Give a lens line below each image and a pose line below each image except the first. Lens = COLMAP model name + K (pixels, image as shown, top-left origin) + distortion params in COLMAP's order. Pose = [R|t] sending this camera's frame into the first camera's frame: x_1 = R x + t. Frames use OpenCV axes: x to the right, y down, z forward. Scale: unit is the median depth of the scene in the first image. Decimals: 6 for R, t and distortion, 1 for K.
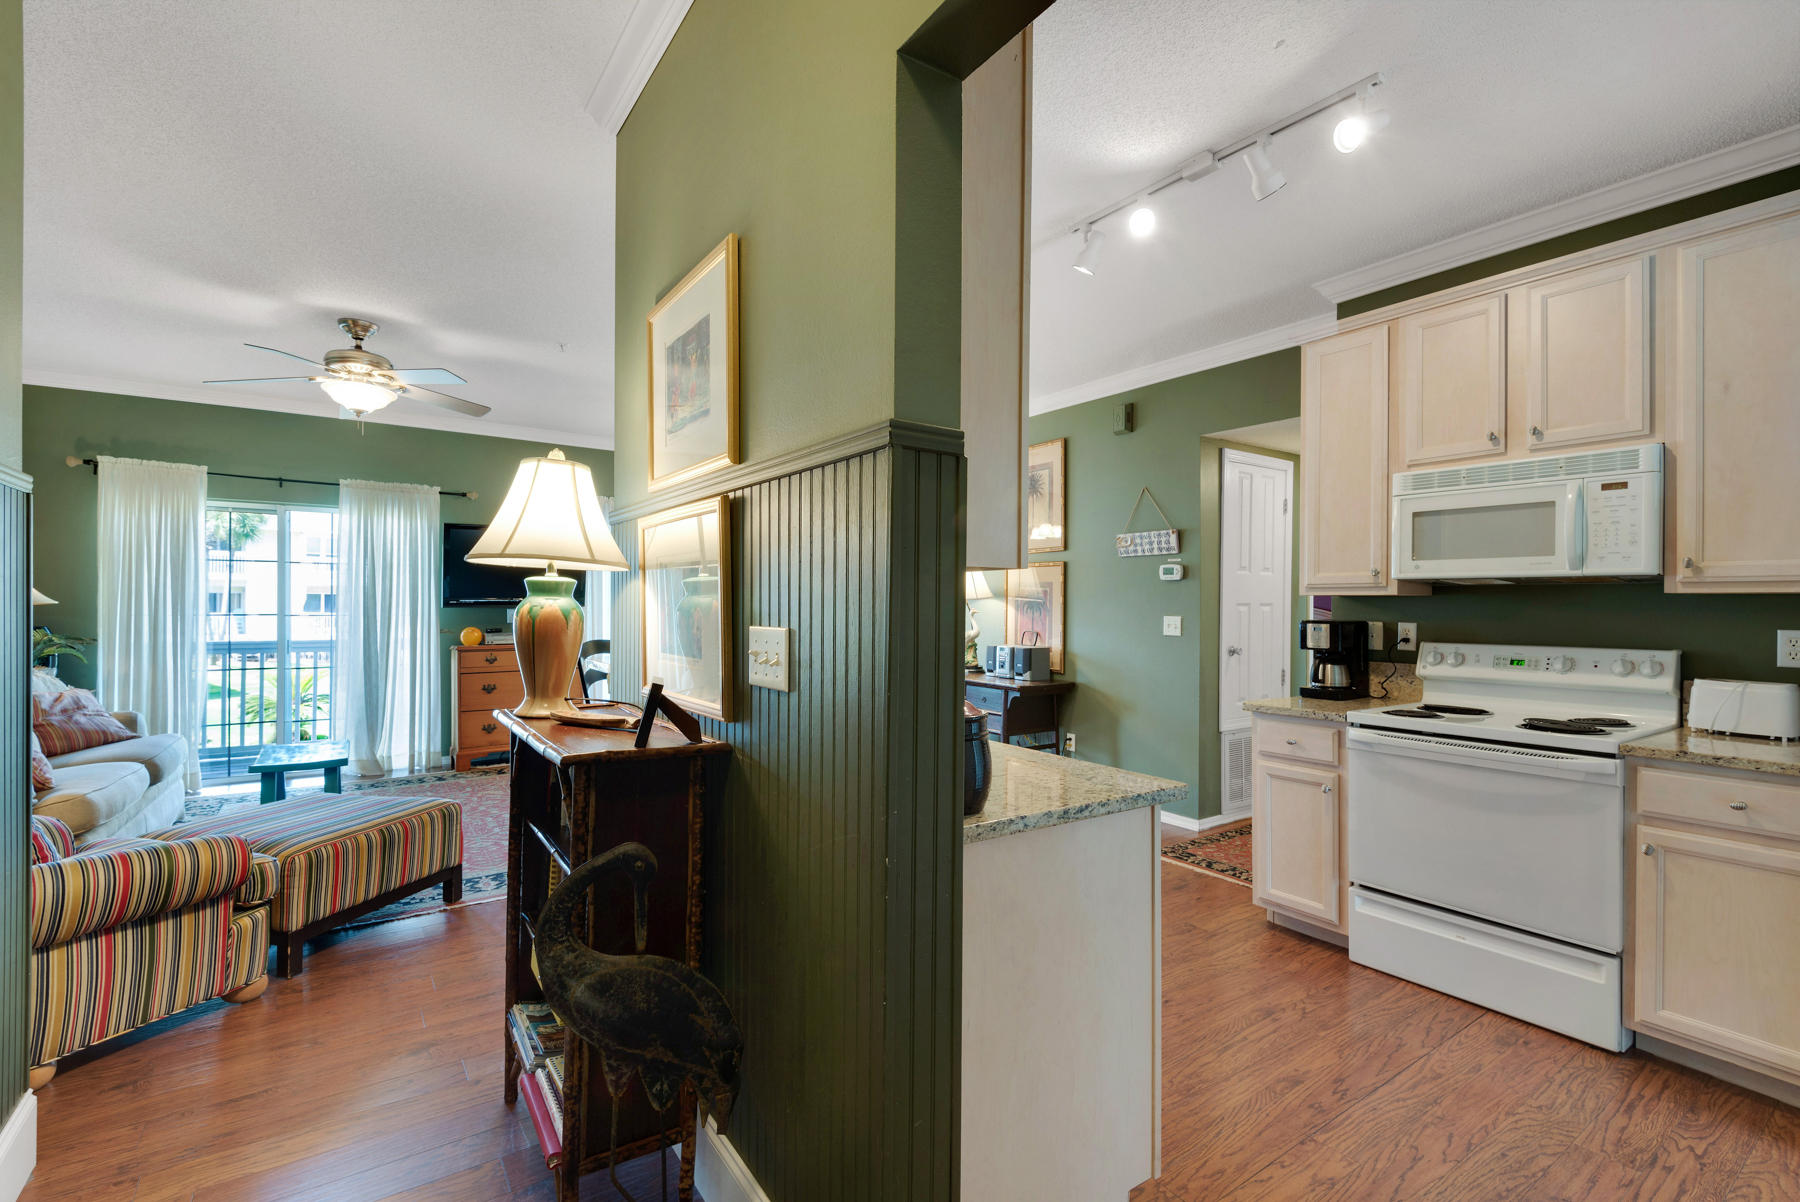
lens RADIAL K [[810.3, 0, 907.5], [0, 810.3, 603.6], [0, 0, 1]] dist [0.024504, -0.017016]
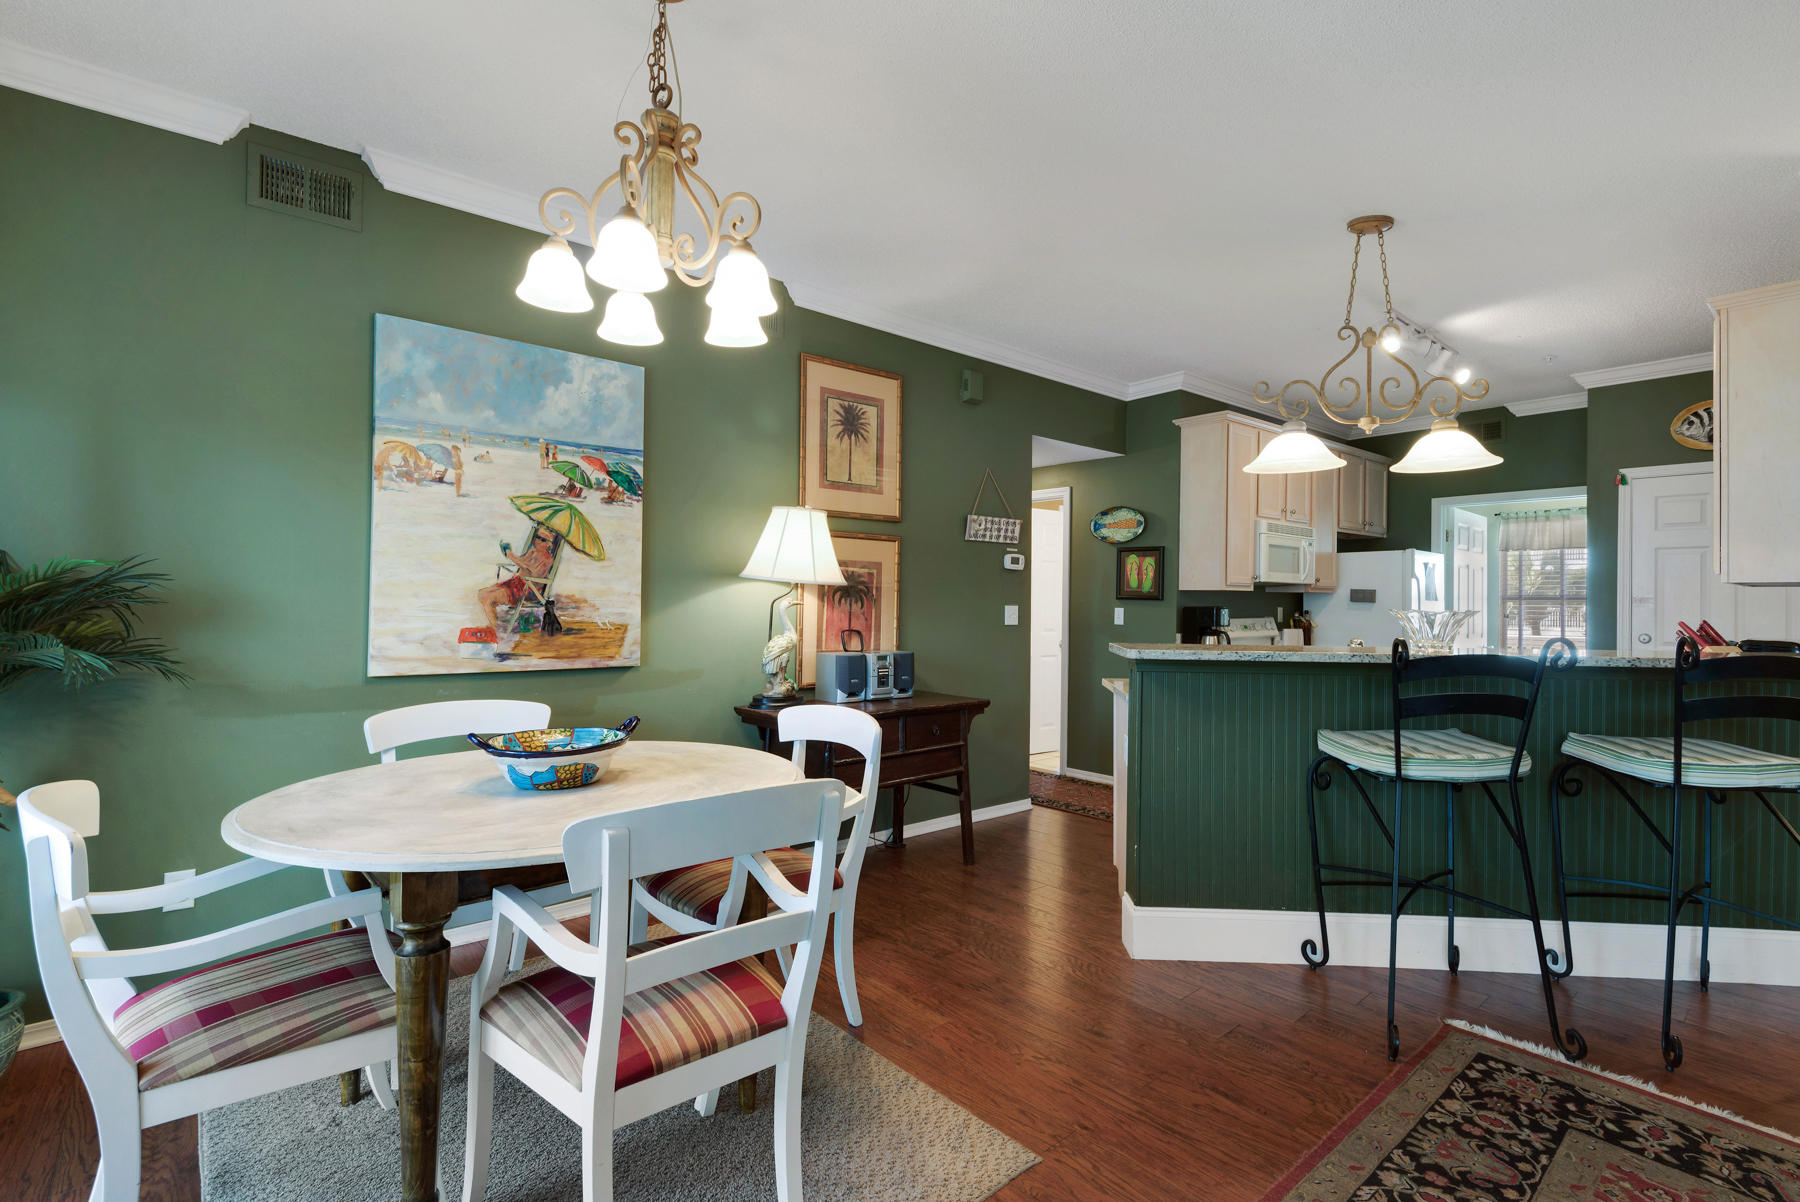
lens RADIAL K [[827.0, 0, 929.6], [0, 827.0, 596.6], [0, 0, 1]] dist [0.039161, -0.022887]
pose [[-0.116147, -0.004190, 0.993223, -0.957987], [-0.012165, 0.999922, 0.002796, 0.003500], [-0.993157, -0.011757, -0.116189, 1.730465]]
